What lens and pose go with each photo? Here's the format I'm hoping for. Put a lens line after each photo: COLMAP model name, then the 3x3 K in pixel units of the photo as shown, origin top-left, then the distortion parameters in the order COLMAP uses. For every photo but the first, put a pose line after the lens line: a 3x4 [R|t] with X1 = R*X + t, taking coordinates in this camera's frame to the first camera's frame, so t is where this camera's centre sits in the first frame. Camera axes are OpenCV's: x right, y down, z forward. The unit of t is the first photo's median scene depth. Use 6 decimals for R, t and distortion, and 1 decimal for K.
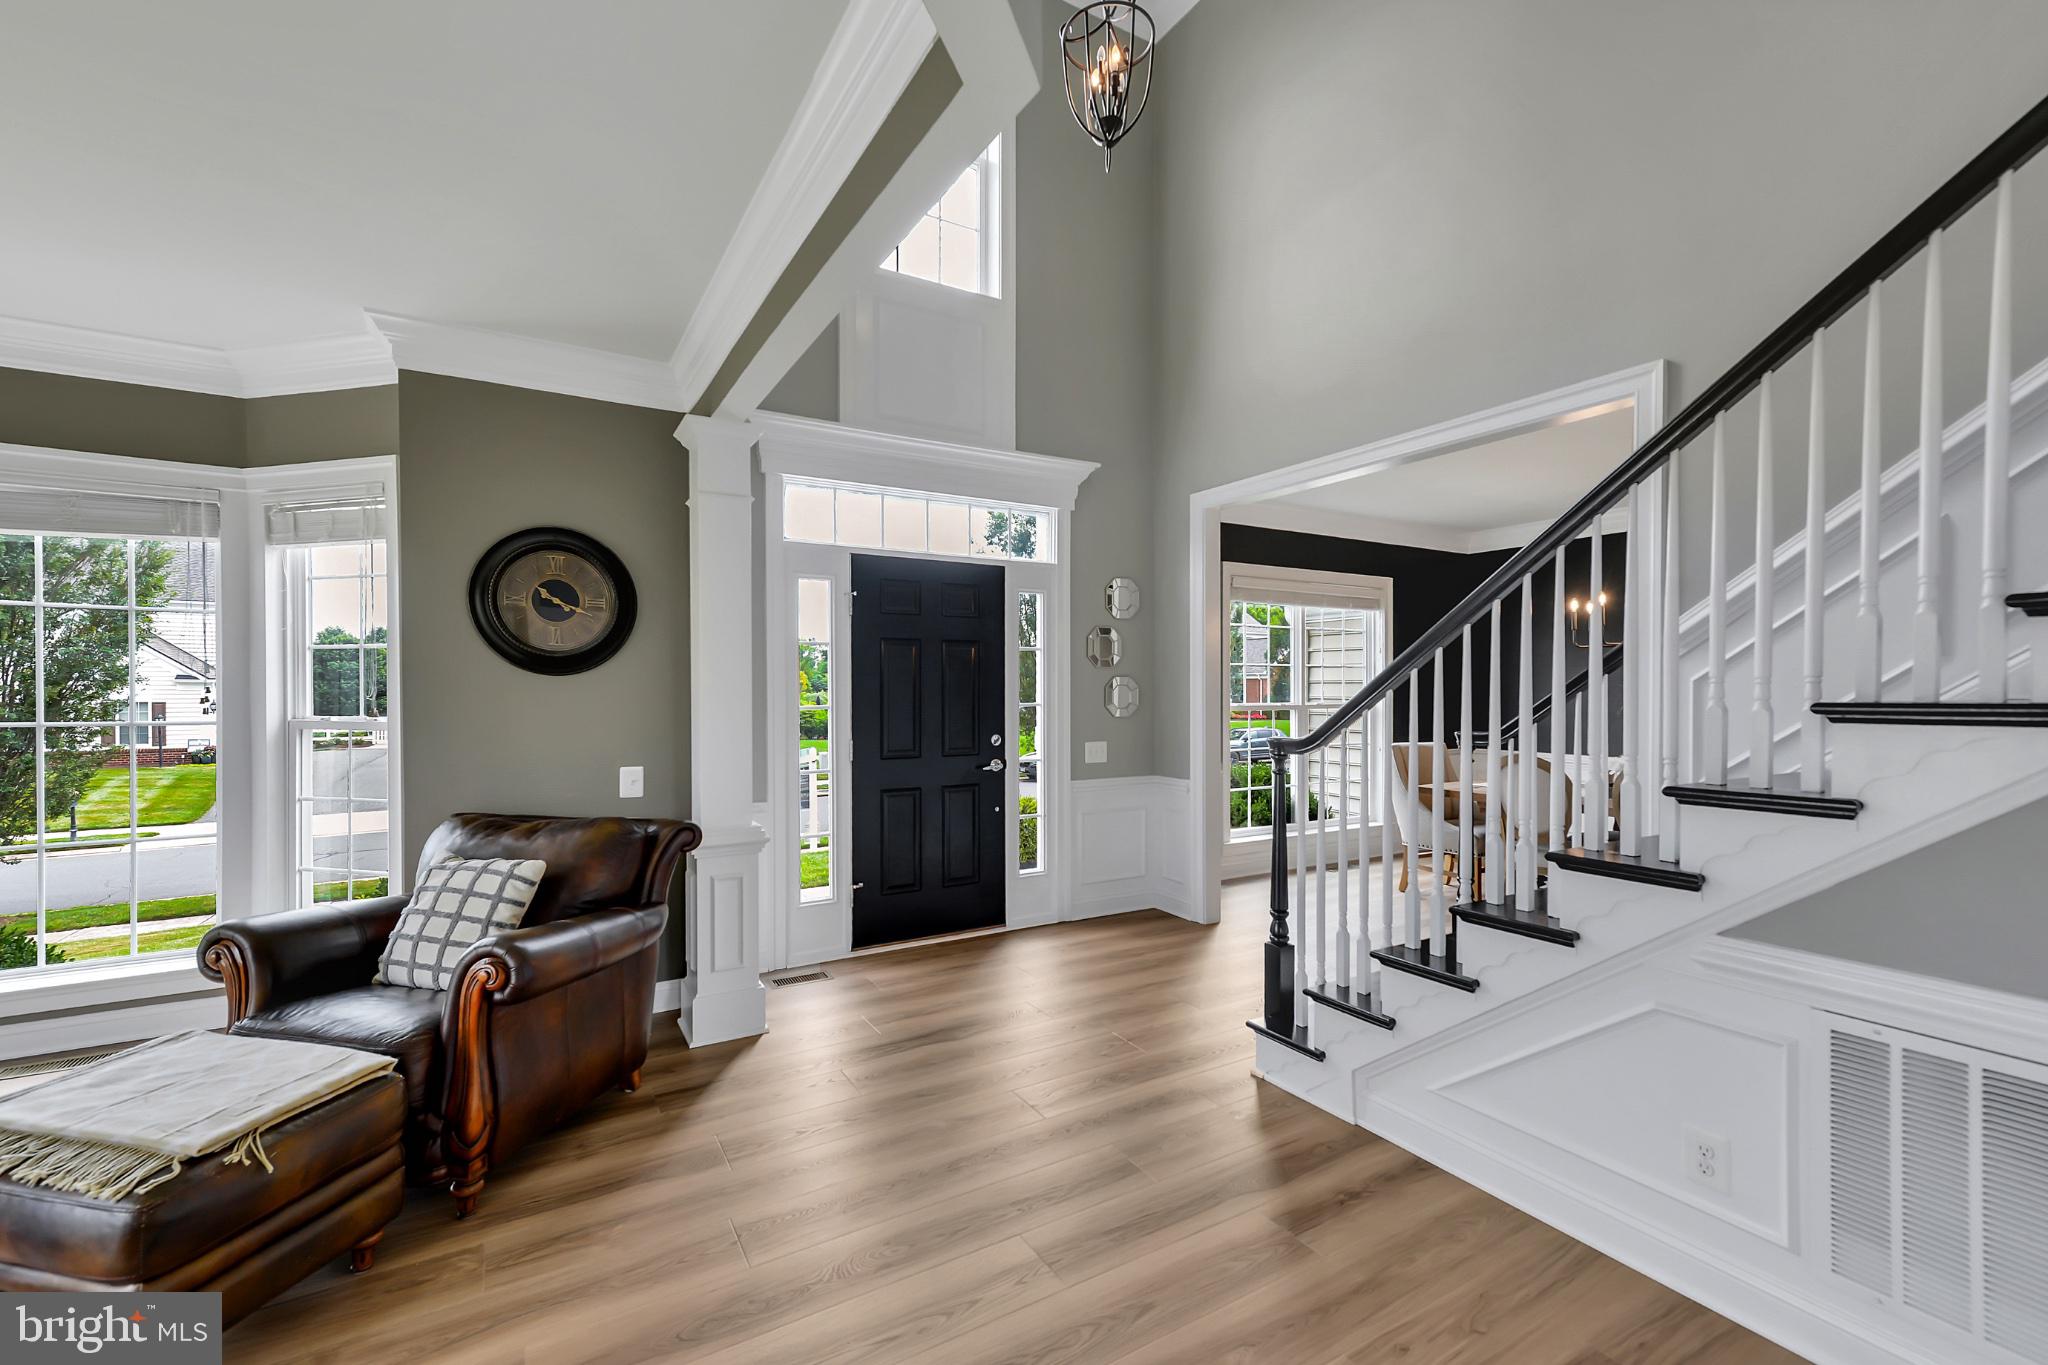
lens RADIAL K [[853.7, 0, 1001.8], [0, 853.7, 696.9], [0, 0, 1]] dist [0.016540, 0.000496]
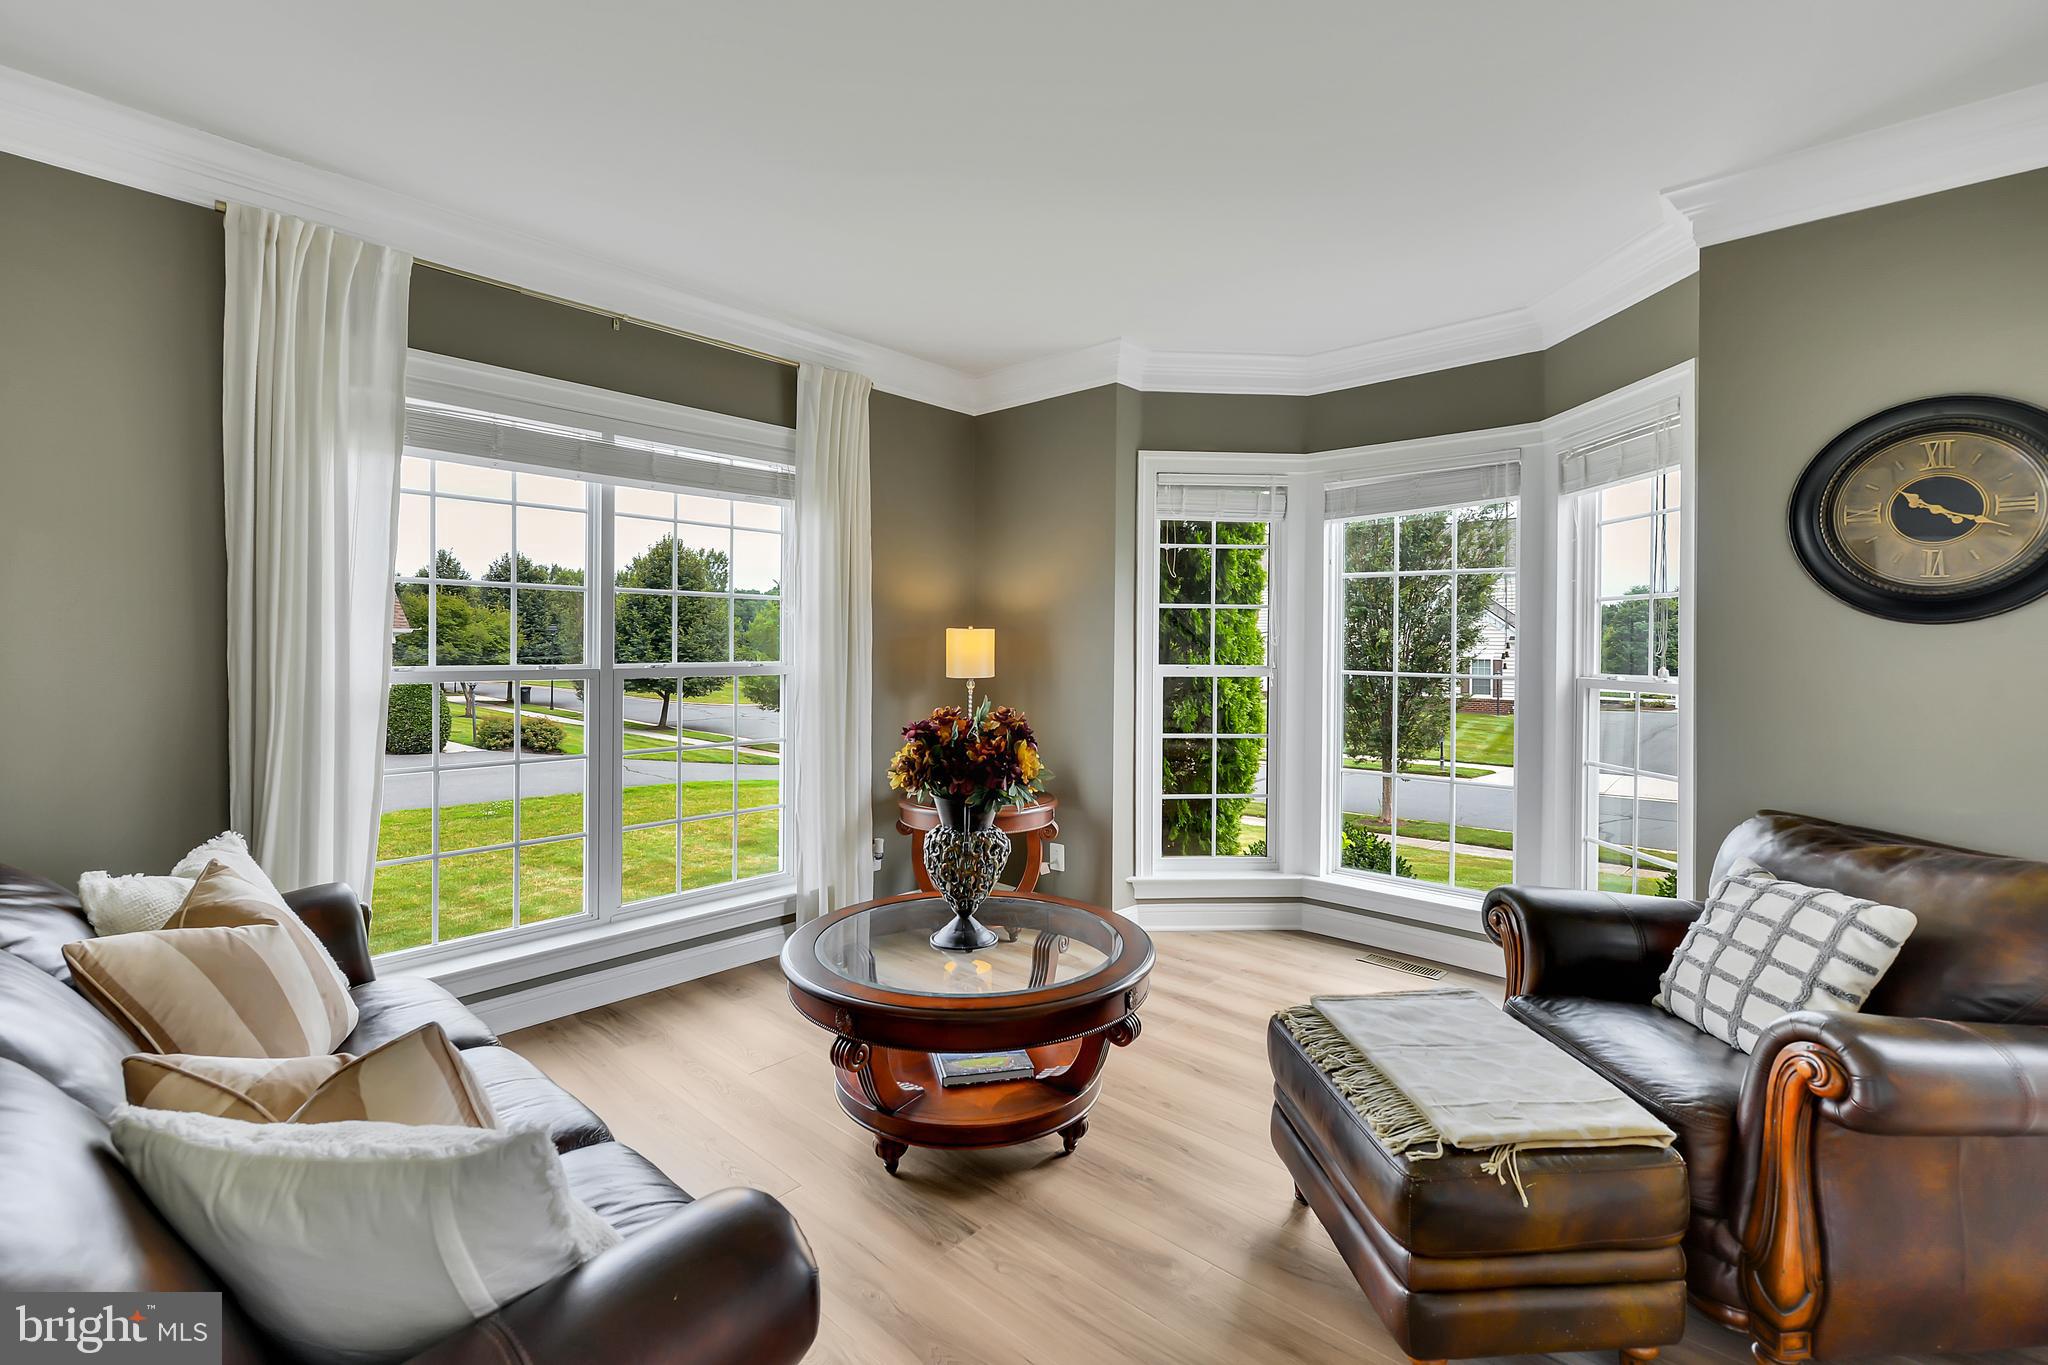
lens RADIAL K [[905.7, 0, 1021.7], [0, 905.7, 647.3], [0, 0, 1]] dist [0.001233, -0.000676]
pose [[0.307919, 0.003779, -0.951405, -0.100798], [-0.015361, 0.999882, -0.001000, 0.005421], [0.951289, 0.014922, 0.307941, 0.165778]]
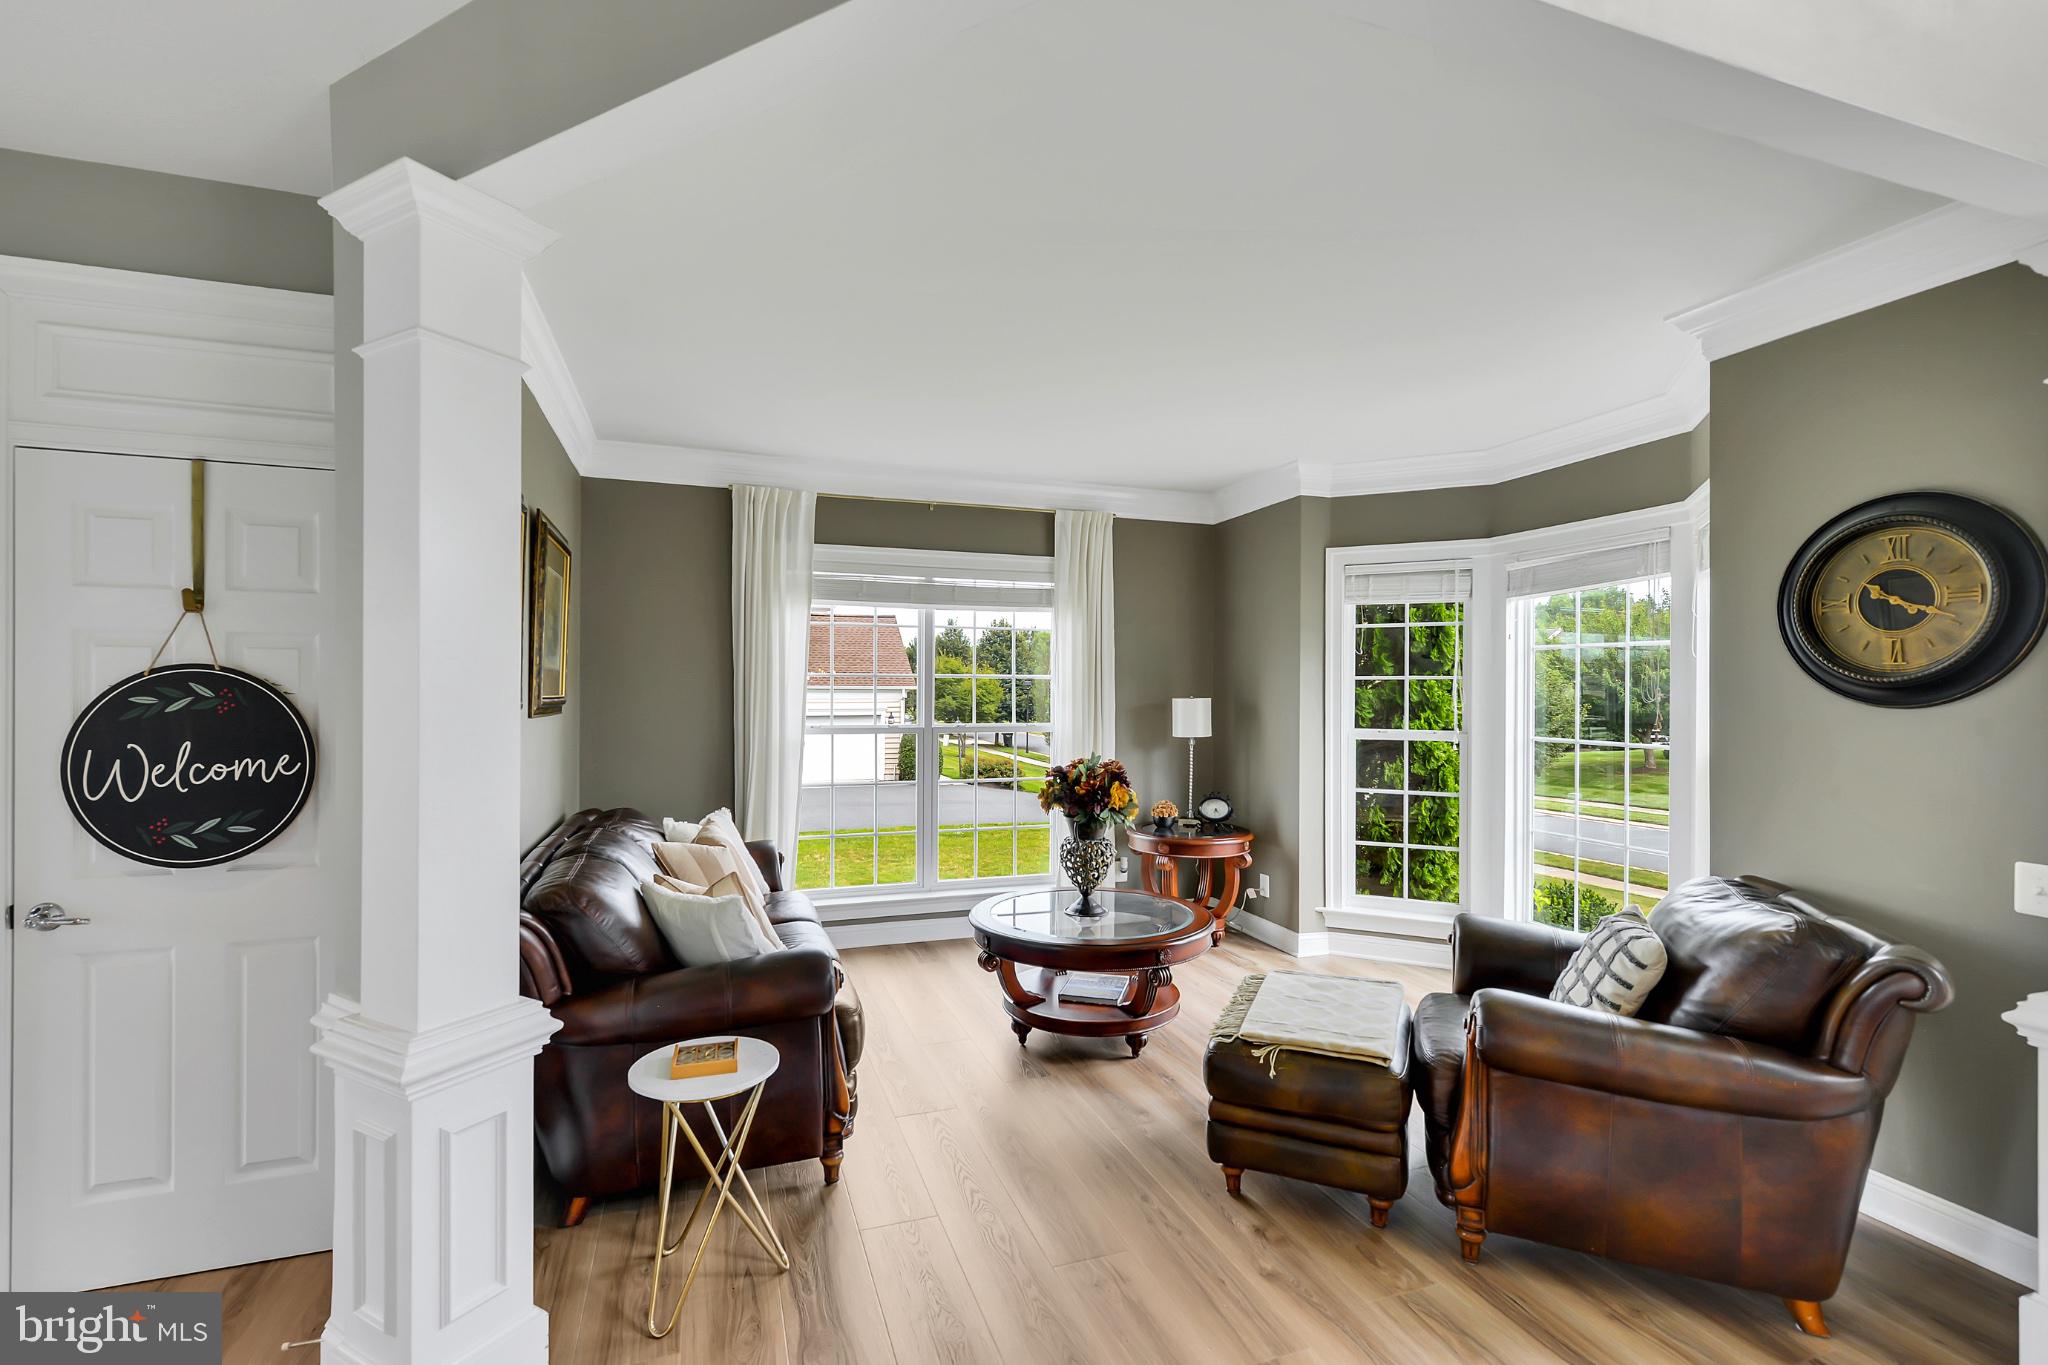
lens RADIAL K [[906.8, 0, 1022.3], [0, 906.8, 694.5], [0, 0, 1]] dist [0.001388, 0.000292]
pose [[-0.188555, 0.000800, -0.982062, 0.424828], [-0.013618, 0.999901, 0.003429, -0.038028], [0.981968, 0.014020, -0.188525, 0.582376]]
